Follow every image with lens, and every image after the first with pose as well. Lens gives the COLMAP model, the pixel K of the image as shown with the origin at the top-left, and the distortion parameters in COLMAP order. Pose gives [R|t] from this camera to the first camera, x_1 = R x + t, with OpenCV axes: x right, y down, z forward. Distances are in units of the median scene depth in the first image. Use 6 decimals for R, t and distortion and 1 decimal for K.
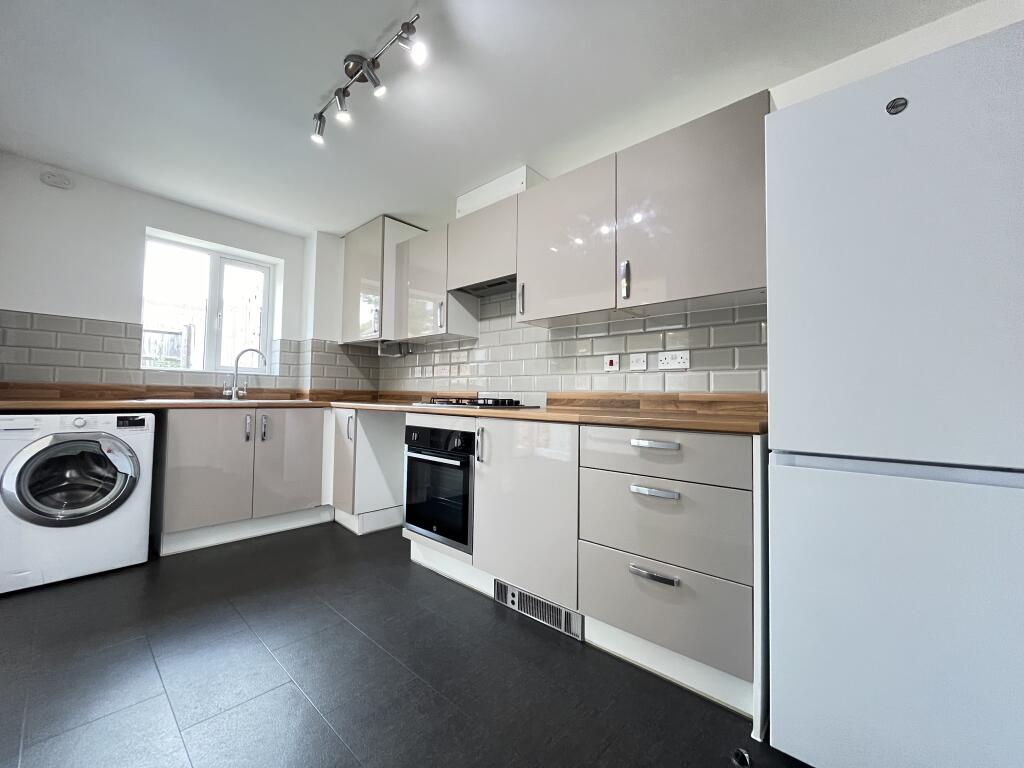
lens RADIAL K [[412.9, 0, 510.4], [0, 412.9, 380.4], [0, 0, 1]] dist [-0.001644, -0.000475]
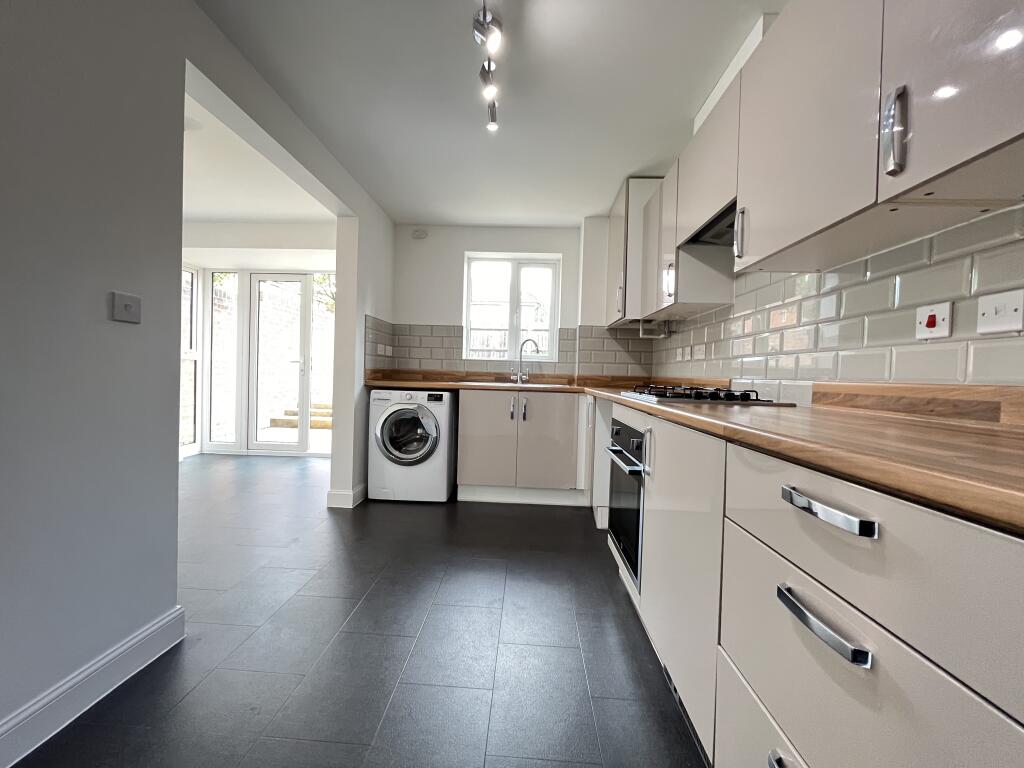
lens RADIAL K [[412.9, 0, 507.3], [0, 412.9, 380.5], [0, 0, 1]] dist [-0.001644, -0.000475]
pose [[0.635129, 0.014604, -0.772268, 0.231510], [0.011363, 0.999536, 0.028247, 0.005379], [0.772322, -0.026716, 0.634669, 0.246501]]
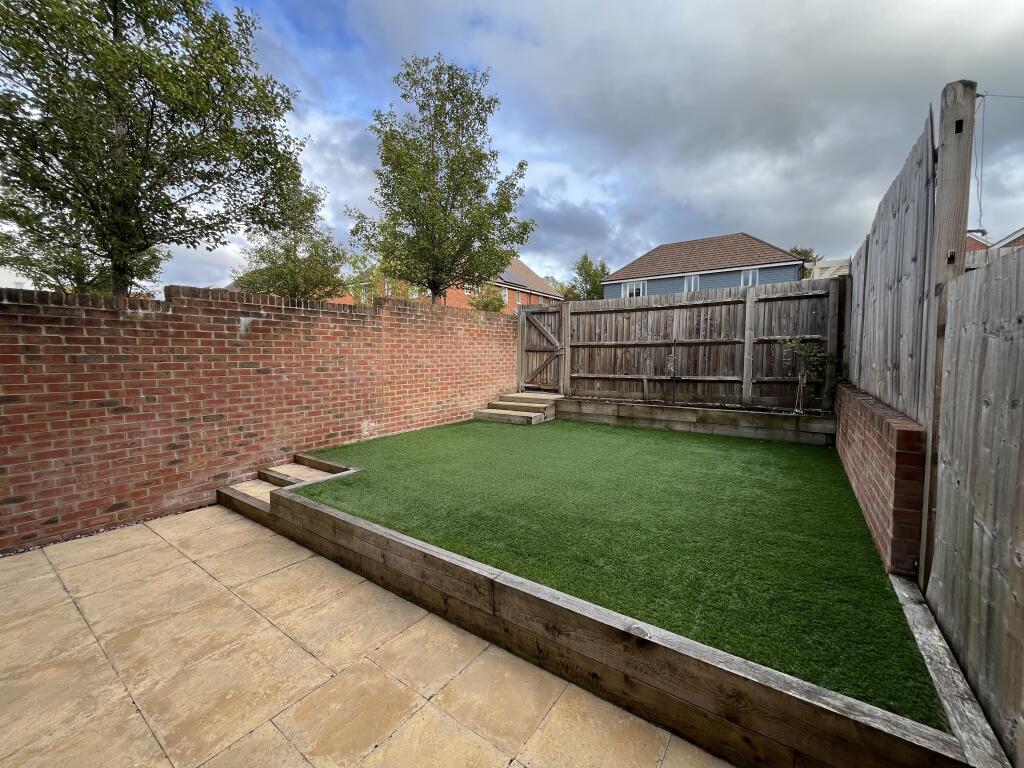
lens RADIAL K [[412.9, 0, 510.4], [0, 412.9, 383.0], [0, 0, 1]] dist [-0.001644, -0.000475]
pose [[0.125861, 0.048244, -0.990874, -0.894291], [0.046875, 0.997412, 0.054516, -0.139425], [0.990940, -0.053309, 0.123273, 1.591864]]
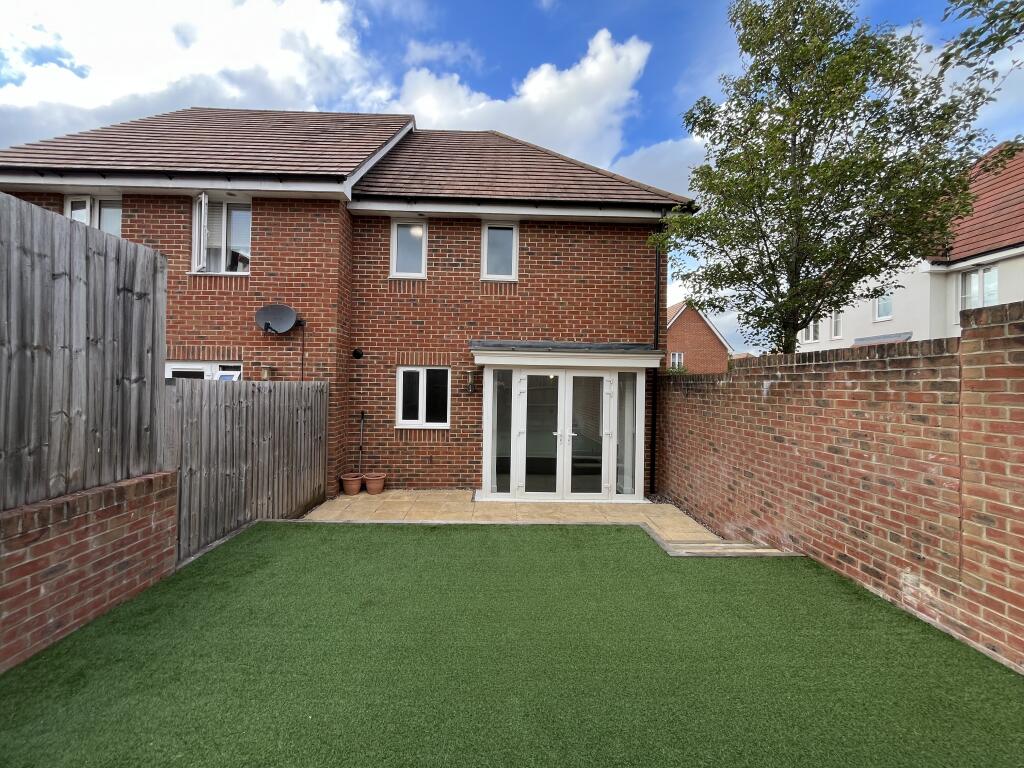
lens RADIAL K [[412.9, 0, 510.3], [0, 412.9, 382.3], [0, 0, 1]] dist [-0.001644, -0.000475]
pose [[-0.695977, -0.024643, 0.717641, -7.799972], [-0.056321, 0.998205, -0.020343, -0.530244], [-0.715852, -0.054576, -0.696116, 4.658742]]
